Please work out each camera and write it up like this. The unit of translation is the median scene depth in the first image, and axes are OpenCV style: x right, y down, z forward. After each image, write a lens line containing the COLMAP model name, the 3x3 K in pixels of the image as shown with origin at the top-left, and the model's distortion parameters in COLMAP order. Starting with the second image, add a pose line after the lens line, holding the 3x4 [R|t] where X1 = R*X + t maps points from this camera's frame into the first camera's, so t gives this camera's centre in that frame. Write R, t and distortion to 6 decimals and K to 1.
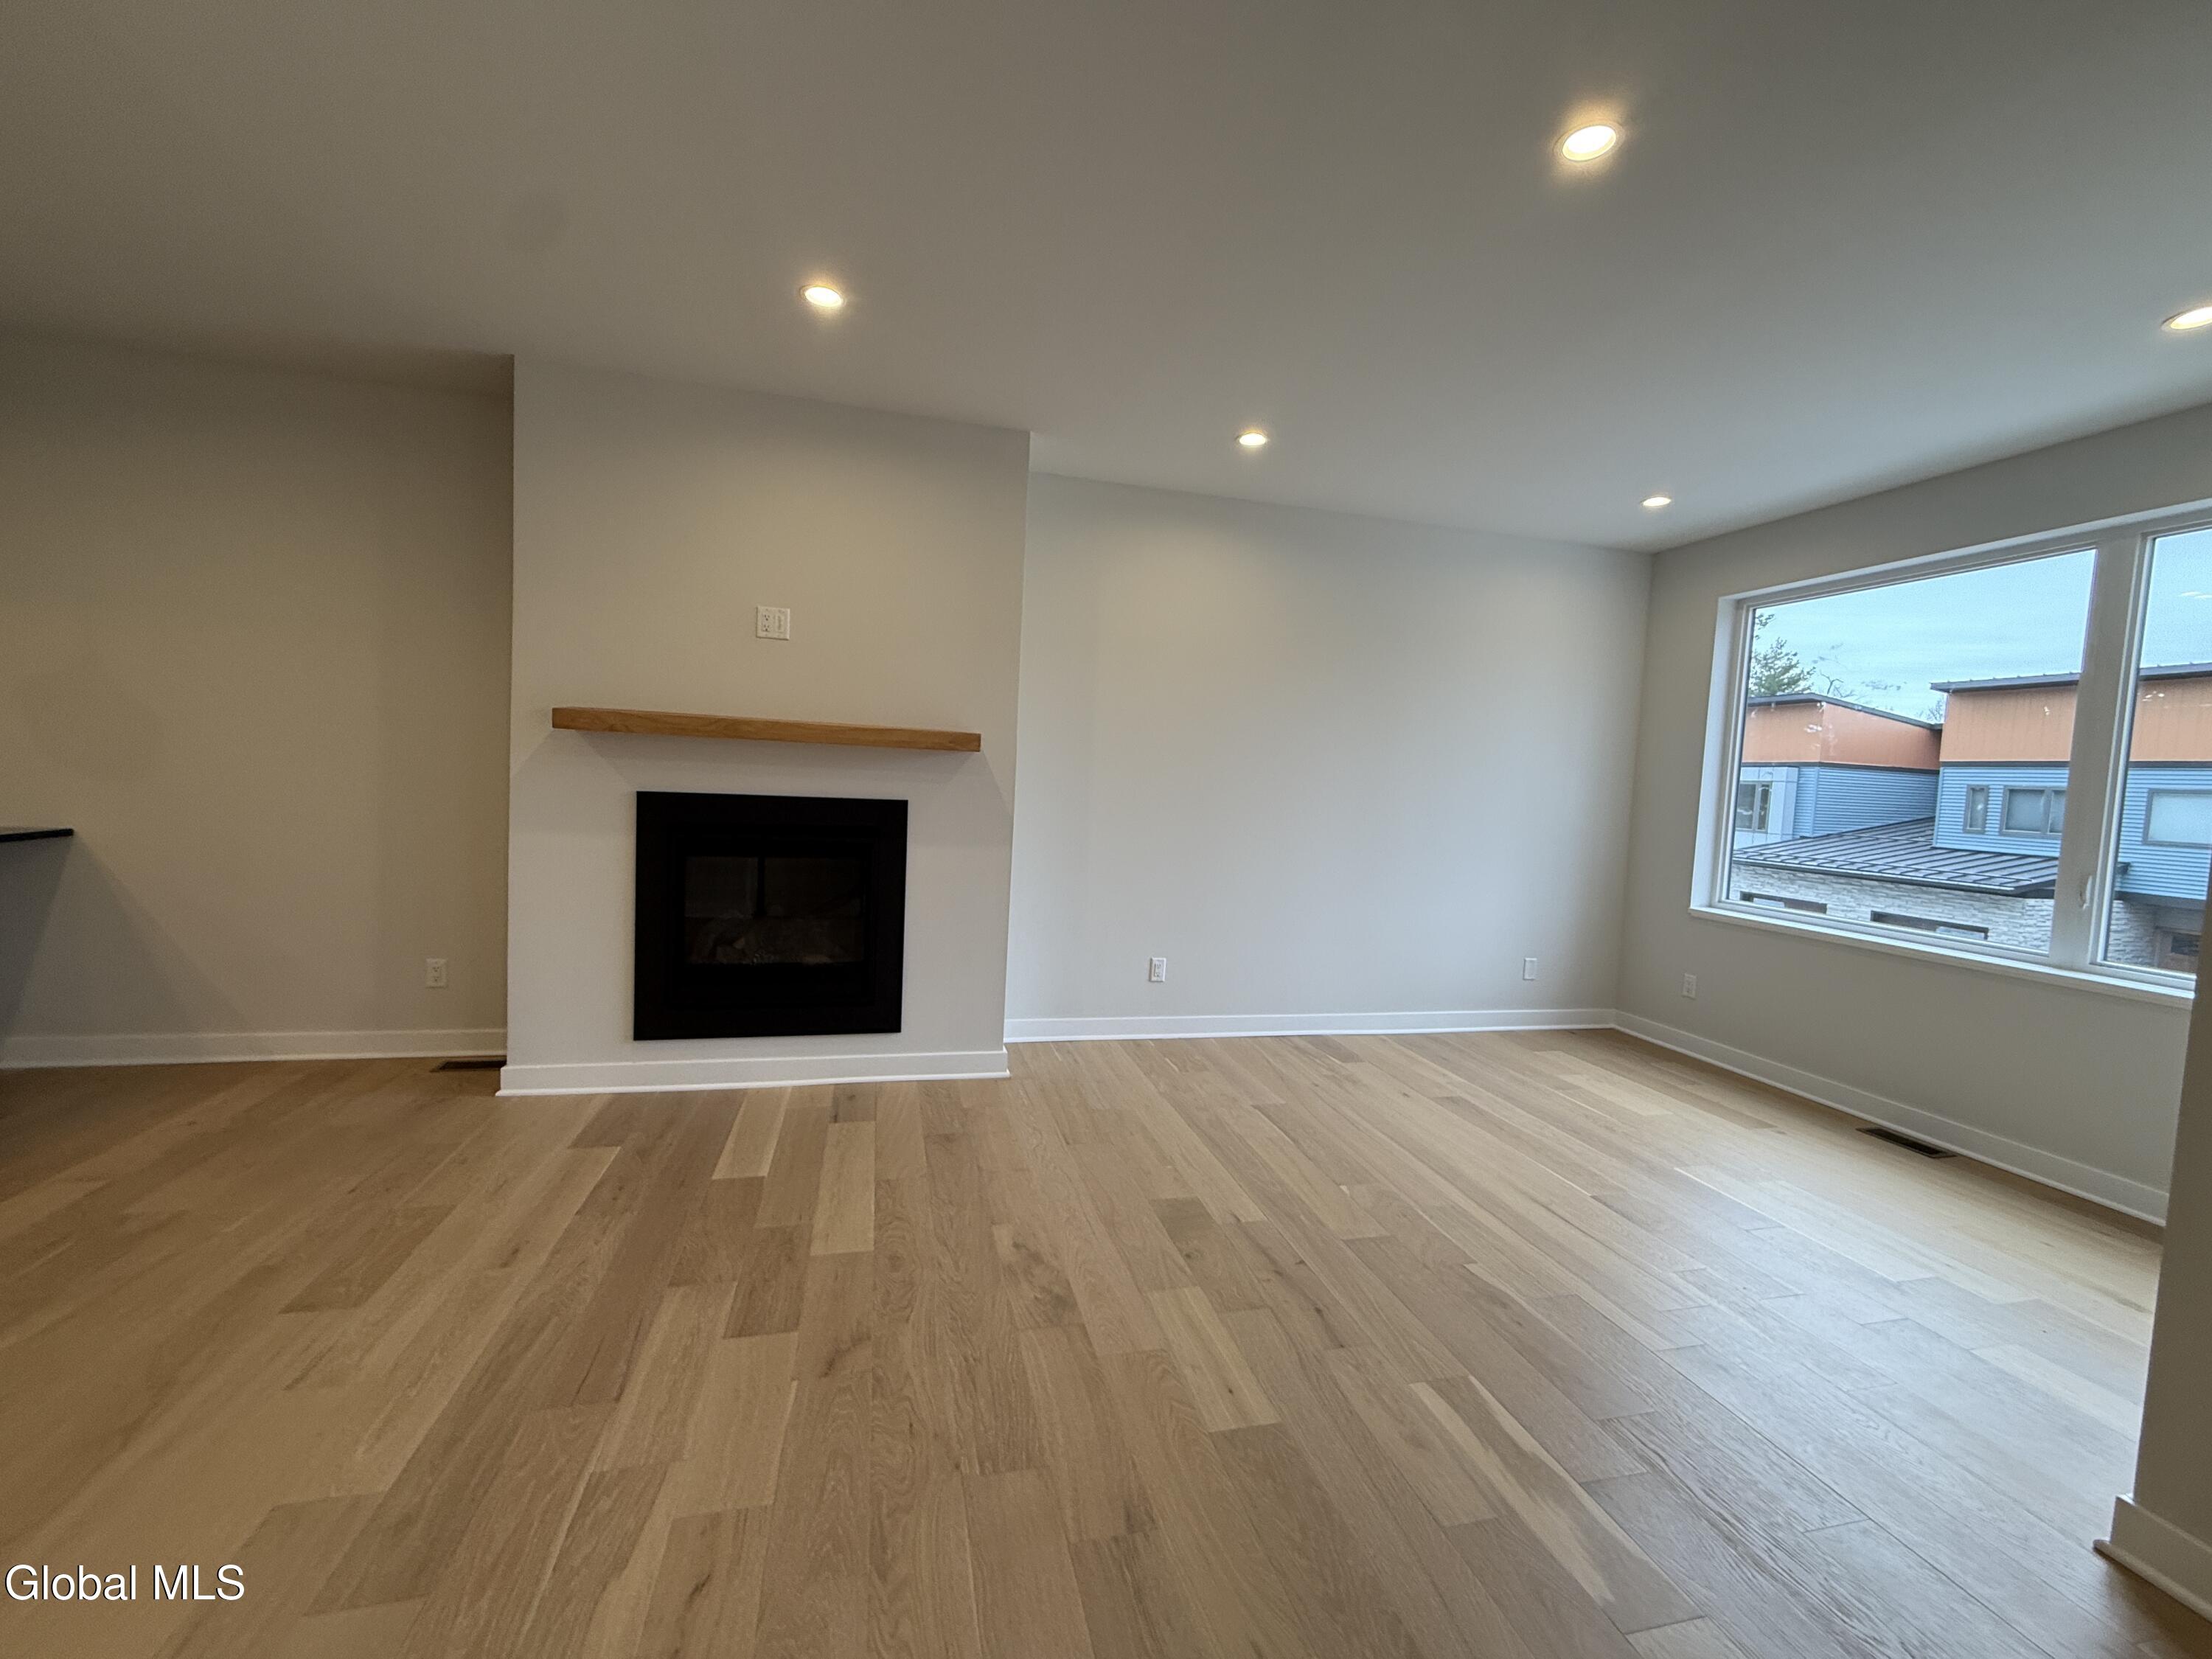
lens RADIAL K [[894.9, 0, 1106.0], [0, 894.9, 829.5], [0, 0, 1]] dist [-0.000426, -0.000487]
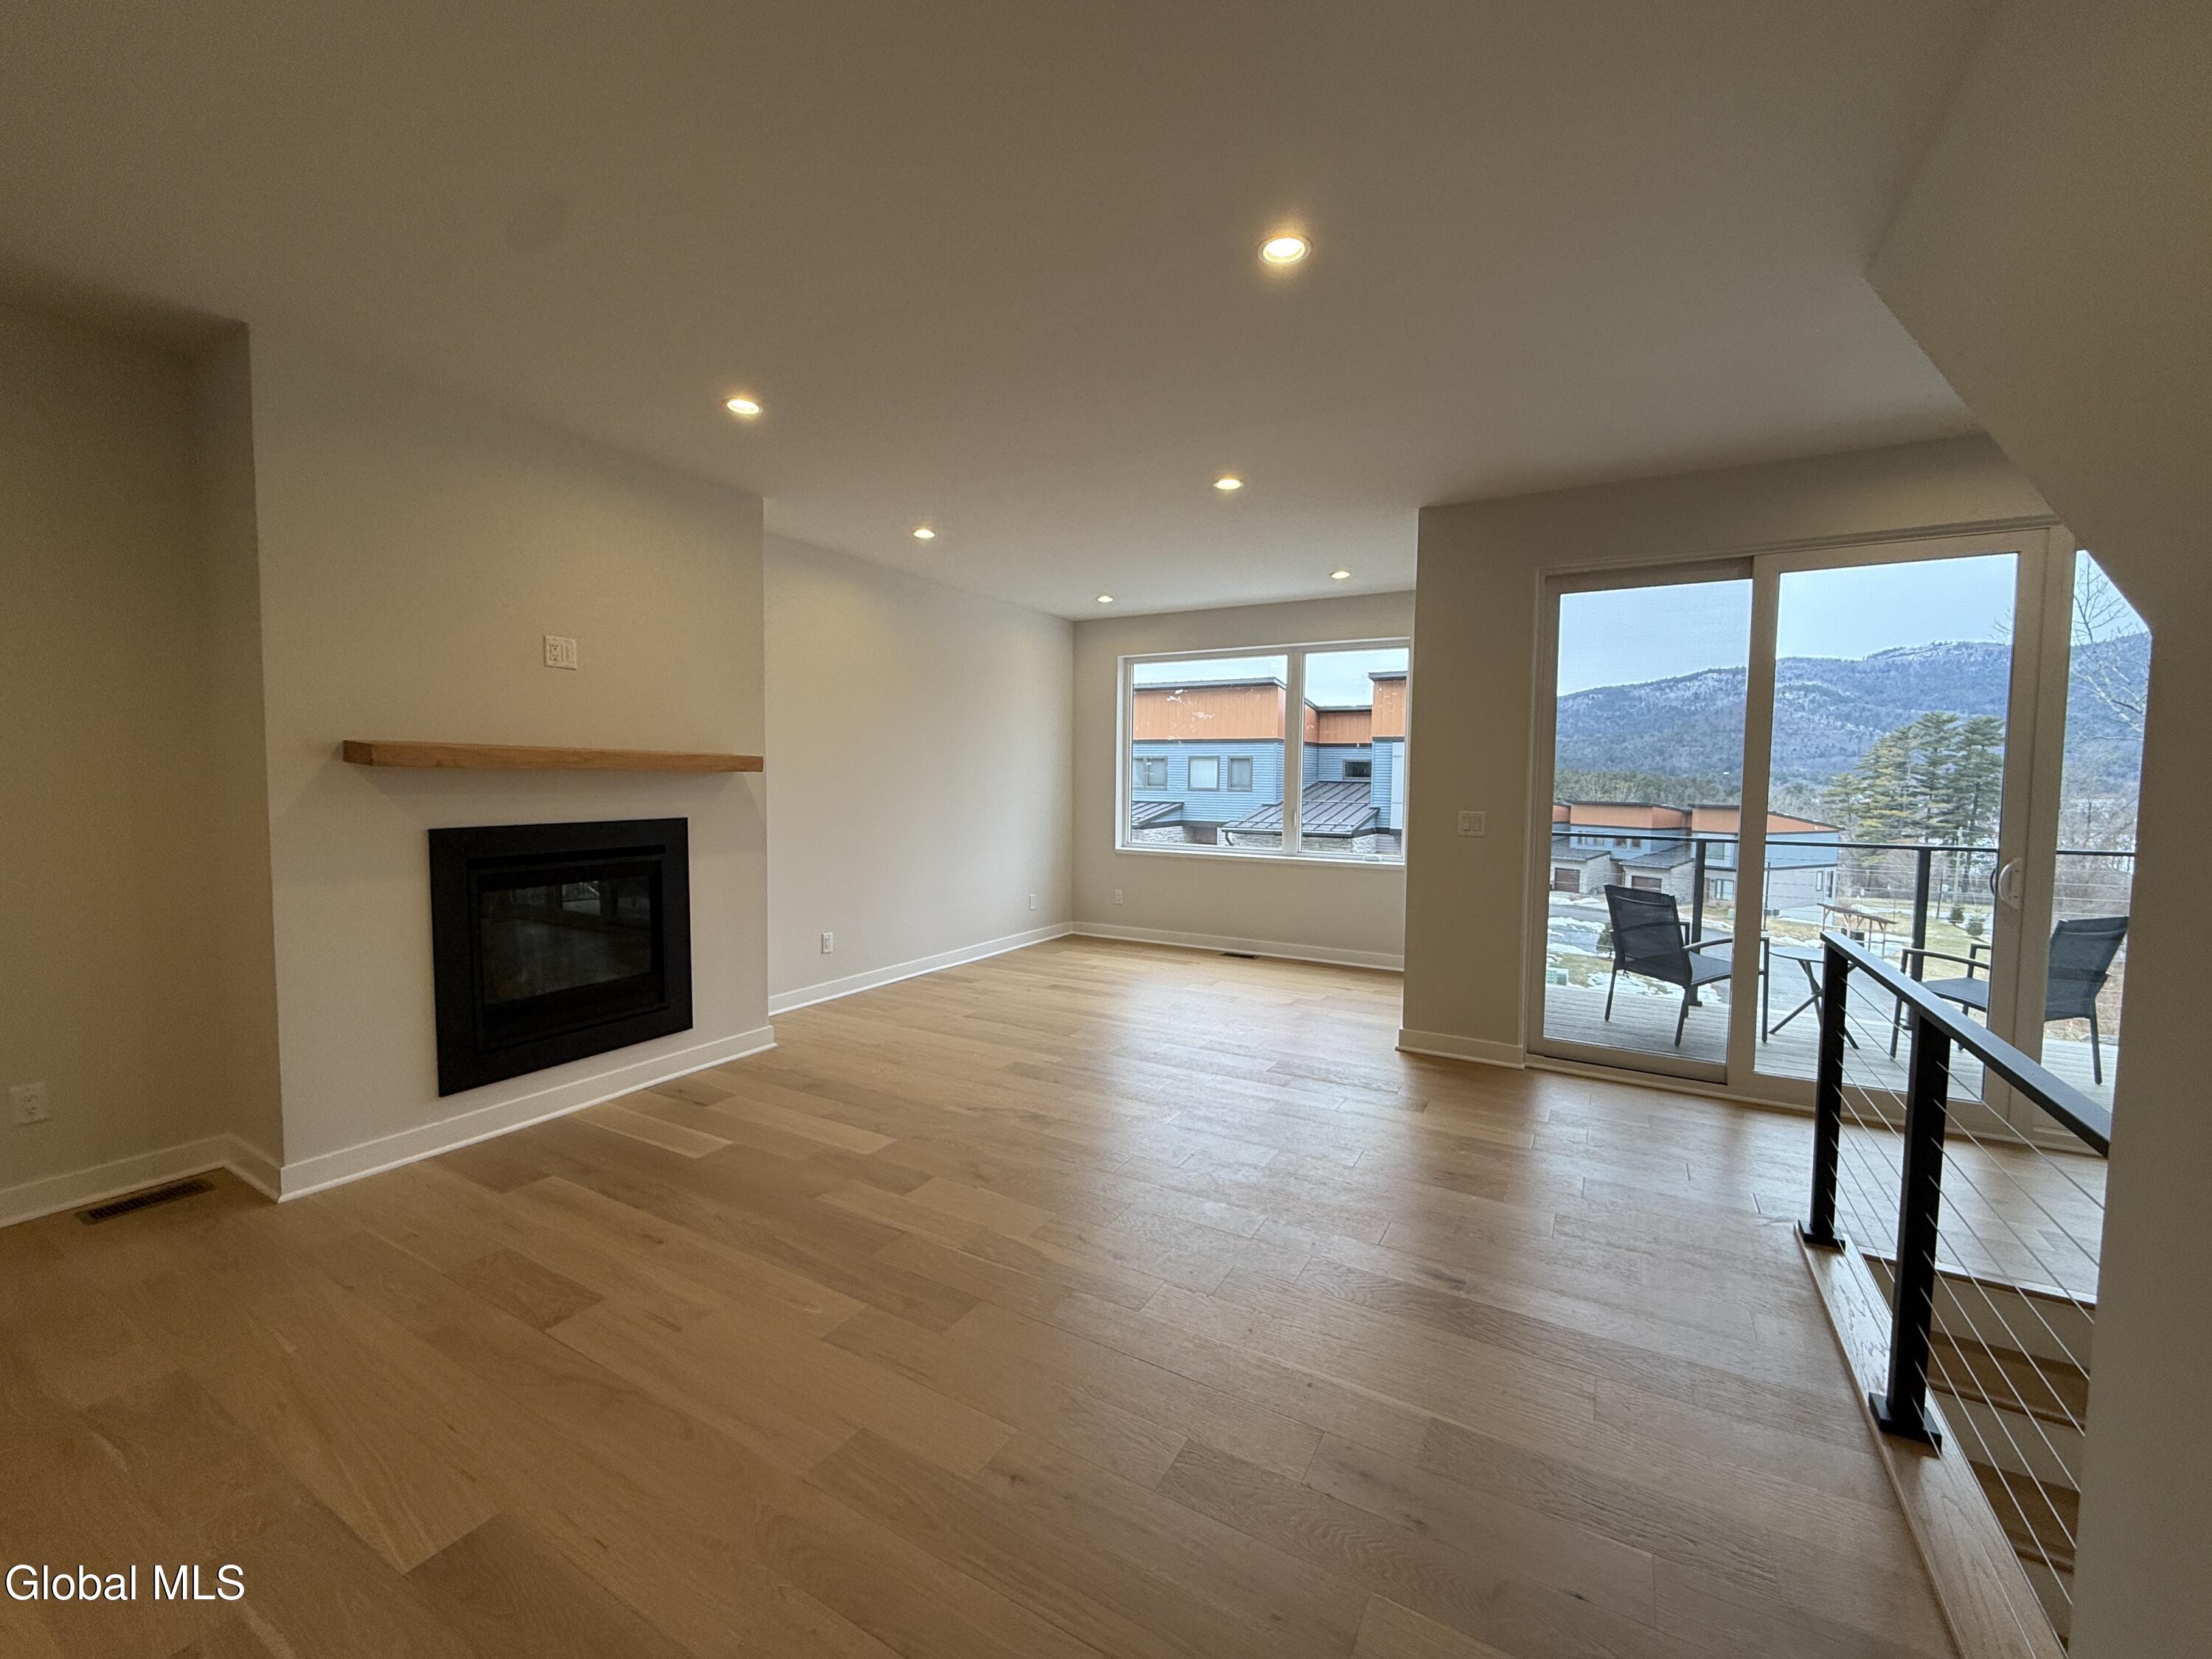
lens RADIAL K [[894.9, 0, 1106.0], [0, 894.9, 829.5], [0, 0, 1]] dist [-0.000426, -0.000487]
pose [[0.692948, -0.083909, 0.716088, -0.680639], [0.066942, 0.996402, 0.051977, -0.042389], [-0.717873, 0.011919, 0.696072, -0.143076]]
